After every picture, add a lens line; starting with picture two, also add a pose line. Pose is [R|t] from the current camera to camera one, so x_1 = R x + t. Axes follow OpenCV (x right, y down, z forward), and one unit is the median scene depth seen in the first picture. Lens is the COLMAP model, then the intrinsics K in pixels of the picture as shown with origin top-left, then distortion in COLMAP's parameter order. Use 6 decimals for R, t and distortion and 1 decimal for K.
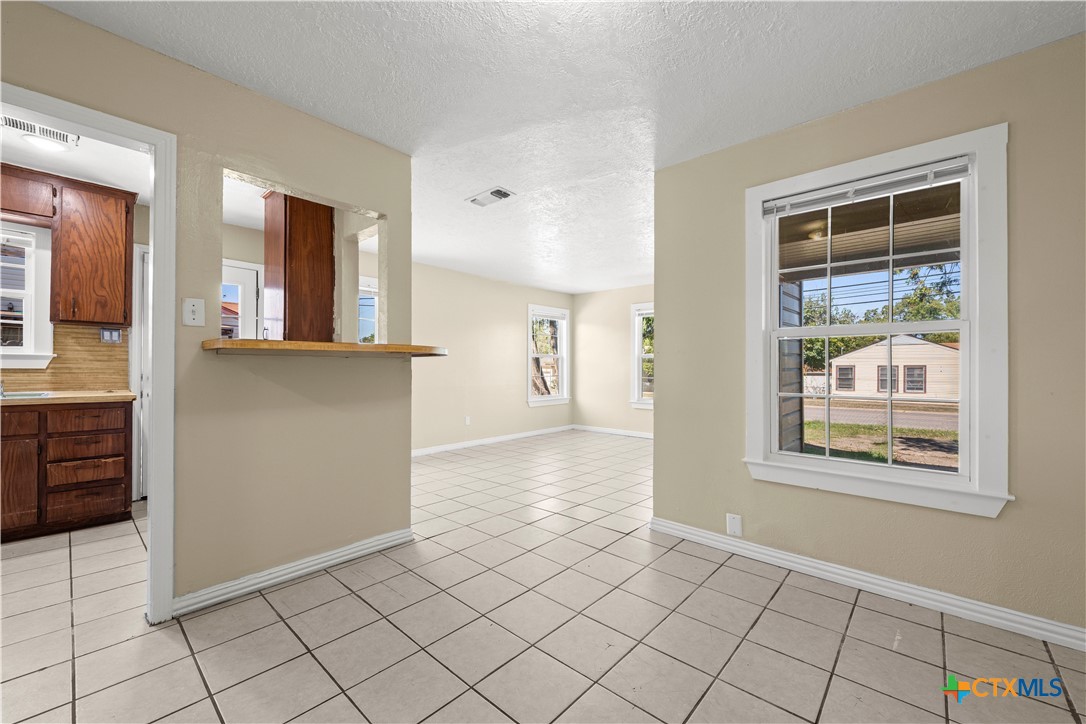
lens RADIAL K [[432.1, 0, 551.5], [0, 432.1, 368.9], [0, 0, 1]] dist [0.003051, 0.000021]
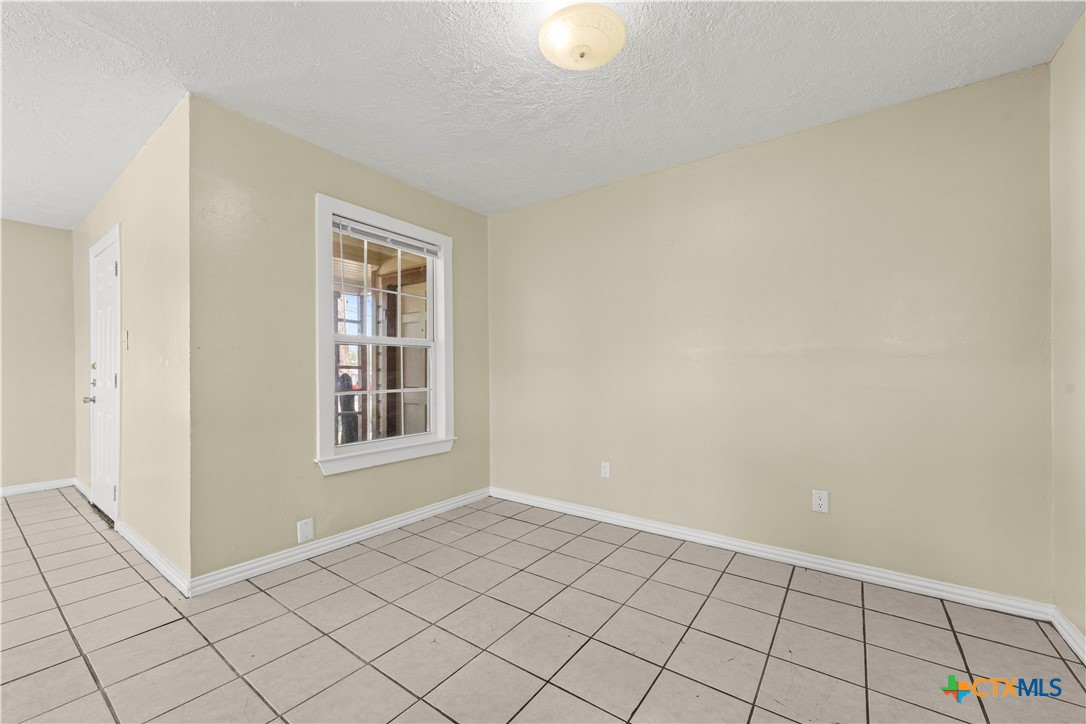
lens RADIAL K [[432.1, 0, 542.6], [0, 432.1, 374.3], [0, 0, 1]] dist [0.003051, 0.000021]
pose [[-0.097318, -0.009974, 0.995203, -0.488660], [0.001185, 0.999948, 0.010137, -0.000047], [-0.995253, 0.002166, -0.097301, 0.459675]]
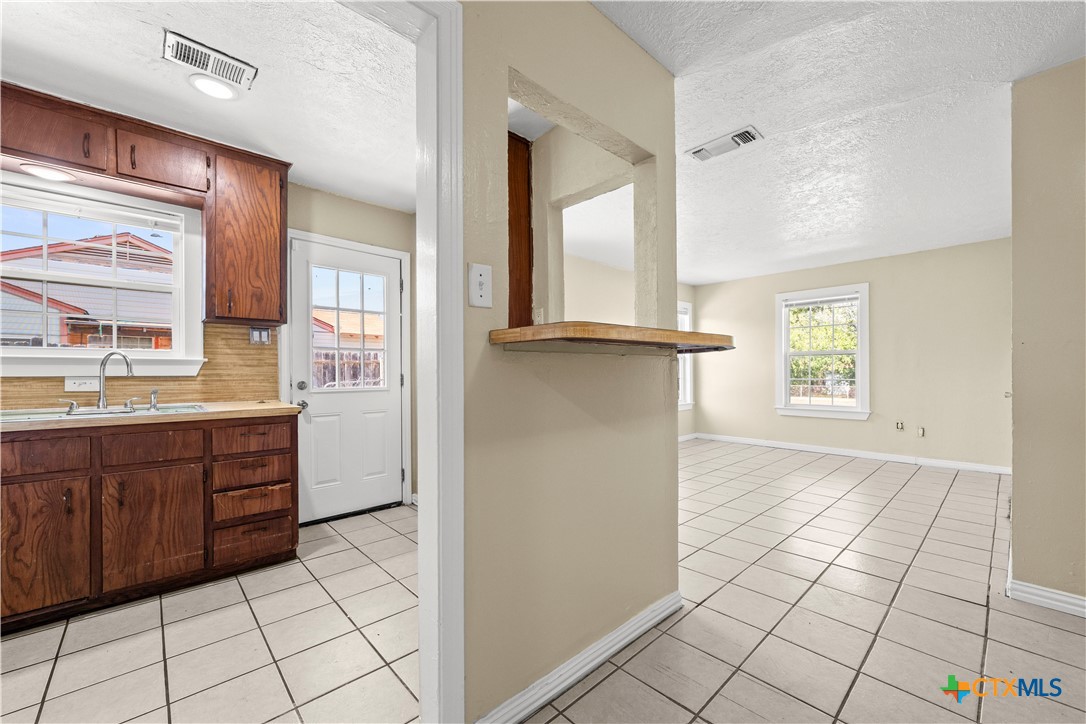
lens RADIAL K [[432.1, 0, 548.7], [0, 432.1, 372.8], [0, 0, 1]] dist [0.003051, 0.000021]
pose [[0.995792, -0.011164, -0.090962, -0.410784], [0.011477, 0.999930, 0.002925, -0.000907], [0.090923, -0.003957, 0.995850, 0.226171]]
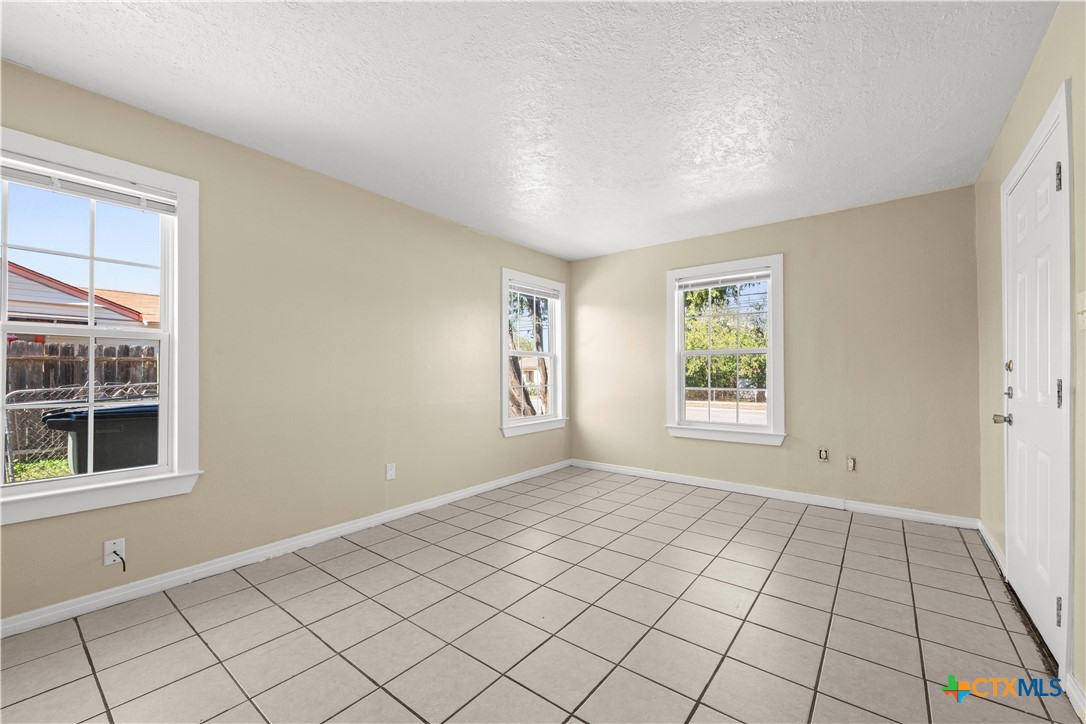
lens RADIAL K [[432.1, 0, 550.9], [0, 432.1, 367.9], [0, 0, 1]] dist [0.003051, 0.000021]
pose [[0.997404, -0.003266, 0.071935, -0.065361], [0.004227, 0.999904, -0.013210, -0.001974], [-0.071885, 0.013479, 0.997322, 0.844813]]
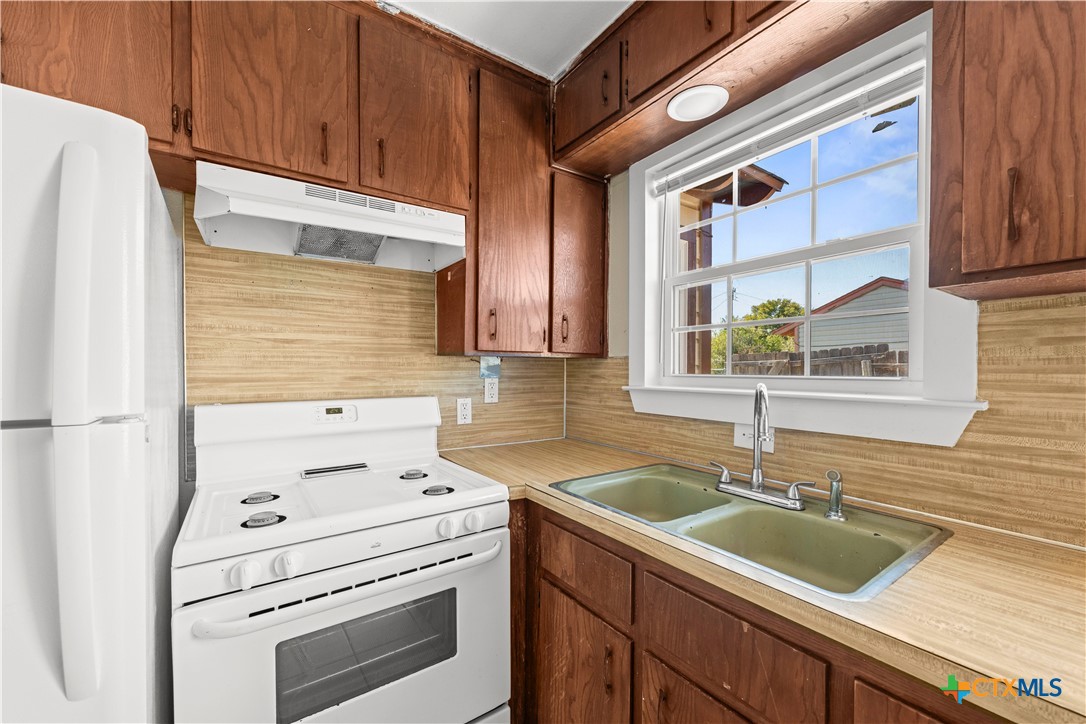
lens RADIAL K [[432.1, 0, 546.7], [0, 432.1, 373.5], [0, 0, 1]] dist [0.003051, 0.000021]
pose [[-0.230934, 0.002404, -0.972966, -0.797814], [-0.000880, 0.999996, 0.002679, -0.054386], [0.972969, 0.001475, -0.230931, 0.790150]]
